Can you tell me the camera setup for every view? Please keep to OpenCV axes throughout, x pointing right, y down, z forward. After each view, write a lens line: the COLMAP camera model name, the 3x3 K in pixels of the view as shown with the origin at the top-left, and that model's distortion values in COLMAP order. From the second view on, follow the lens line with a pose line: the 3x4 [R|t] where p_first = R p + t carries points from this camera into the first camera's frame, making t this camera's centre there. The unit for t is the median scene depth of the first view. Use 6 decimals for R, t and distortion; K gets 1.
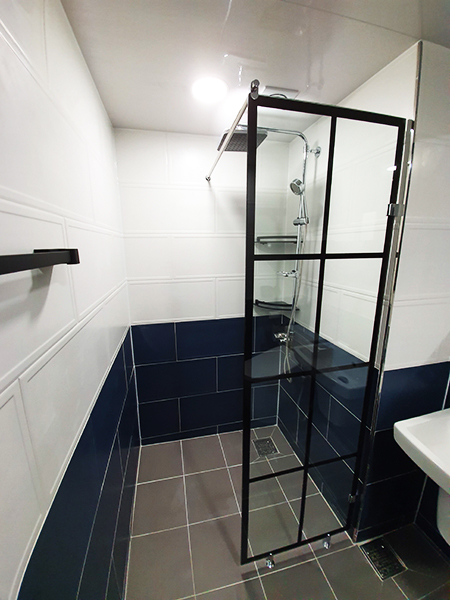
lens RADIAL K [[237.2, 0, 227.9], [0, 237.2, 292.8], [0, 0, 1]] dist [0.001749, -0.010337]
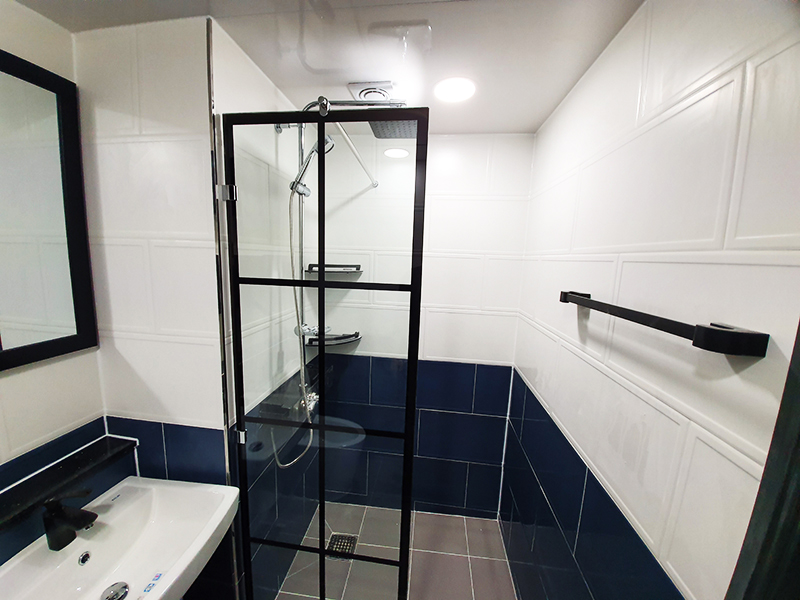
lens RADIAL K [[316.3, 0, 392.7], [0, 316.3, 304.7], [0, 0, 1]] dist [0.001749, -0.010337]
pose [[0.926971, 0.090768, -0.363985, 0.966150], [-0.112440, 0.992903, -0.038750, -0.062974], [0.357885, 0.076846, 0.930598, 0.065484]]
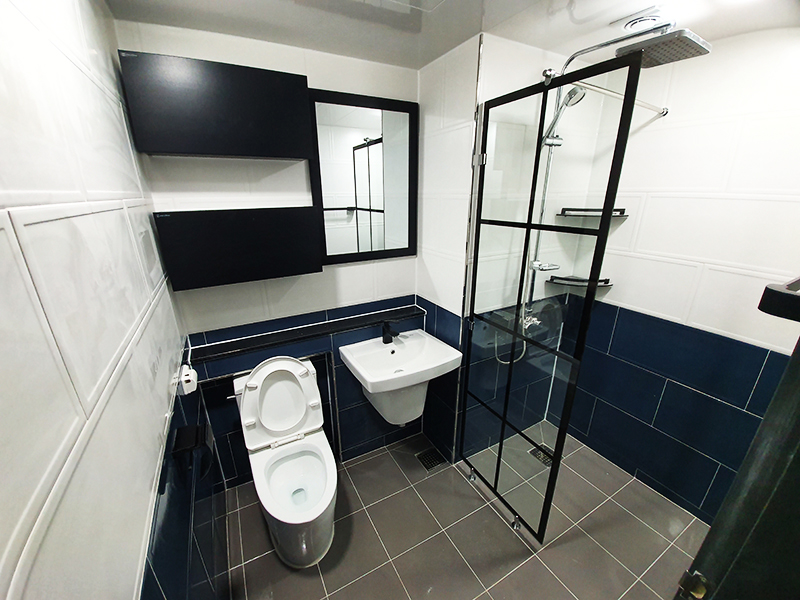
lens RADIAL K [[316.3, 0, 393.0], [0, 316.3, 304.6], [0, 0, 1]] dist [0.001749, -0.010337]
pose [[0.233240, 0.326299, -0.916039, 1.561567], [-0.186754, 0.939516, 0.287111, -0.107541], [0.954318, 0.104108, 0.280071, 0.050421]]
